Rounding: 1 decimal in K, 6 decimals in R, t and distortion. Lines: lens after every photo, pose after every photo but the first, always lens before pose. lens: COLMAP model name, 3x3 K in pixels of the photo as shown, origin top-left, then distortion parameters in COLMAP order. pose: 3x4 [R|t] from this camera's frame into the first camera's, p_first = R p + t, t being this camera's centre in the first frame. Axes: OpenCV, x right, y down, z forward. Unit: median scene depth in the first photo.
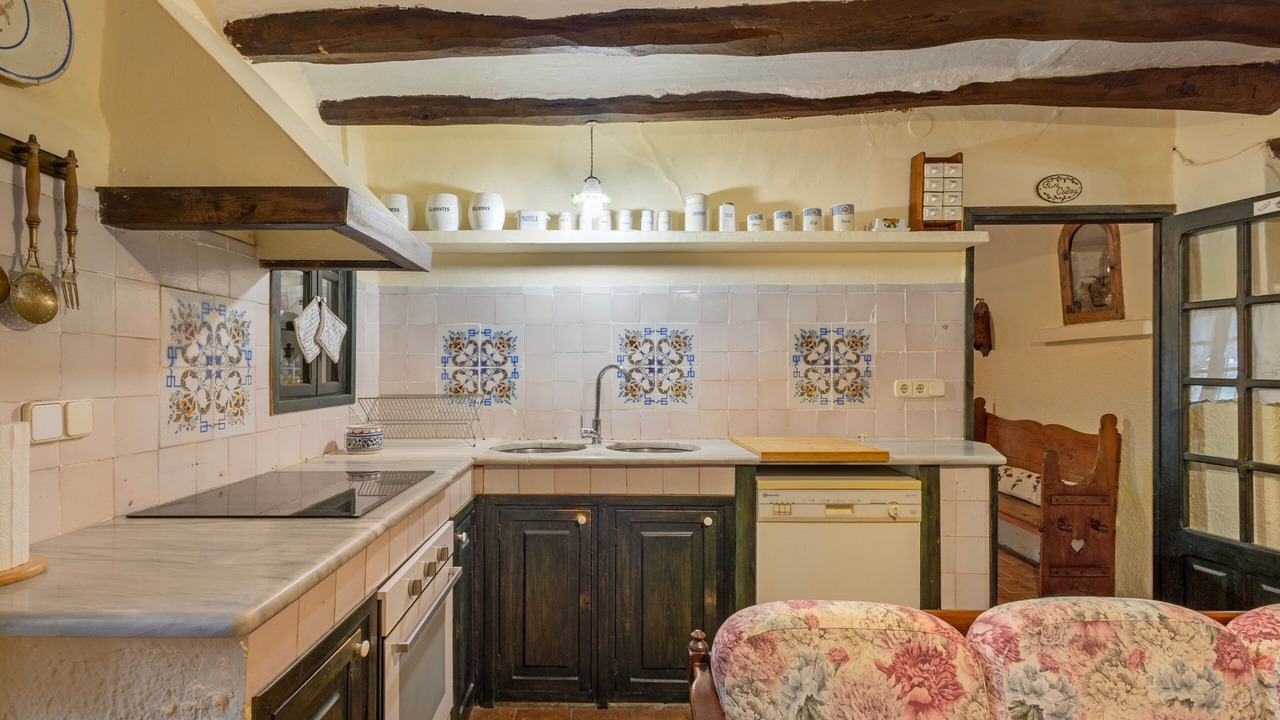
lens RADIAL K [[590.2, 0, 638.0], [0, 590.2, 372.3], [0, 0, 1]] dist [-0.000731, -0.000707]
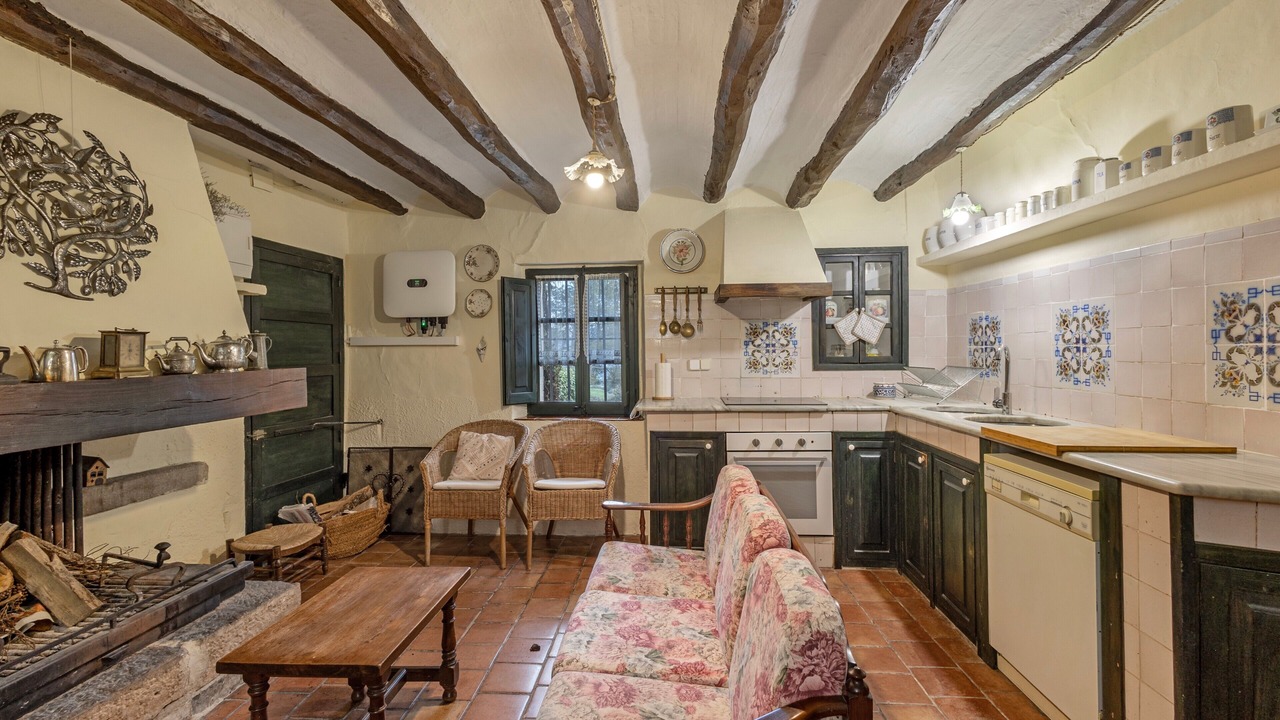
lens RADIAL K [[590.2, 0, 638.0], [0, 590.2, 372.3], [0, 0, 1]] dist [-0.000731, -0.000707]
pose [[-0.044975, 0.042507, -0.998083, 1.018070], [0.000925, 0.999096, 0.042509, -0.007674], [0.998988, 0.000989, -0.044974, 0.327468]]
